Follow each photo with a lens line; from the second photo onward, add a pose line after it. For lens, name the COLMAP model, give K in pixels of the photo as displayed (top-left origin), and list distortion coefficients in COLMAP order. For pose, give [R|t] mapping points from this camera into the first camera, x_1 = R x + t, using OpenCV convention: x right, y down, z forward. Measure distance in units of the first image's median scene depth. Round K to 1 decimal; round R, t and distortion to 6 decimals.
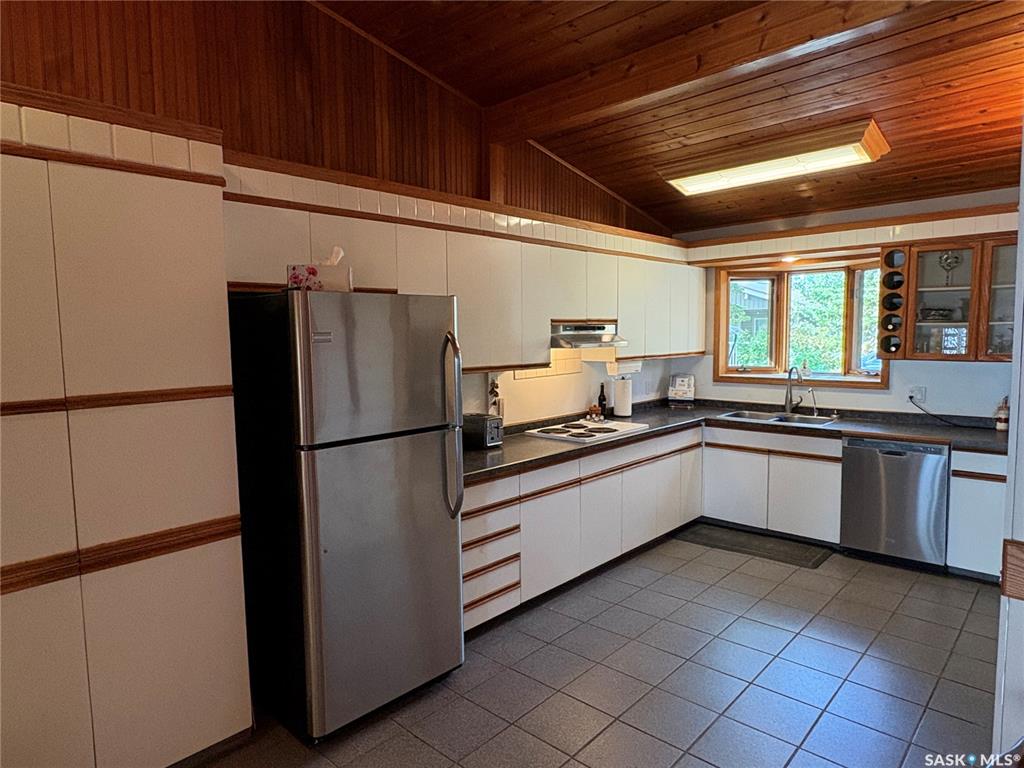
lens RADIAL K [[620.1, 0, 513.1], [0, 620.1, 387.1], [0, 0, 1]] dist [-0.002639, 0.000956]
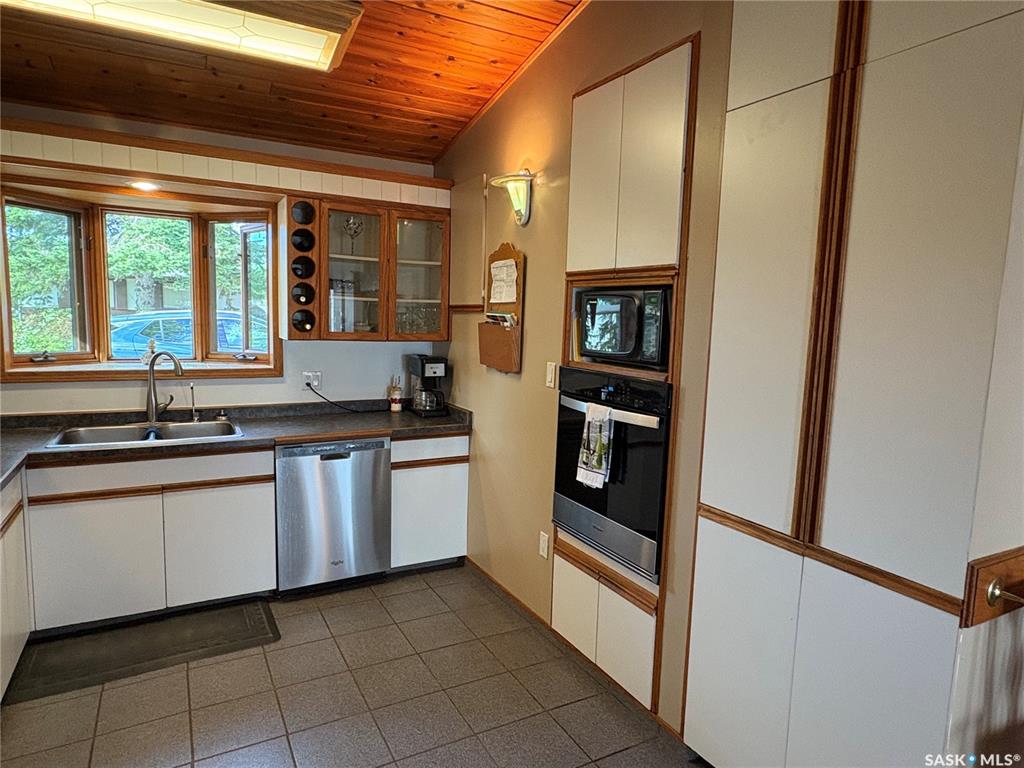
lens RADIAL K [[620.1, 0, 513.1], [0, 620.1, 387.1], [0, 0, 1]] dist [-0.002639, 0.000956]
pose [[0.314162, -0.088990, 0.945189, -0.063161], [0.047714, 0.995819, 0.077898, -0.031250], [-0.948170, 0.020626, 0.317094, 0.458698]]
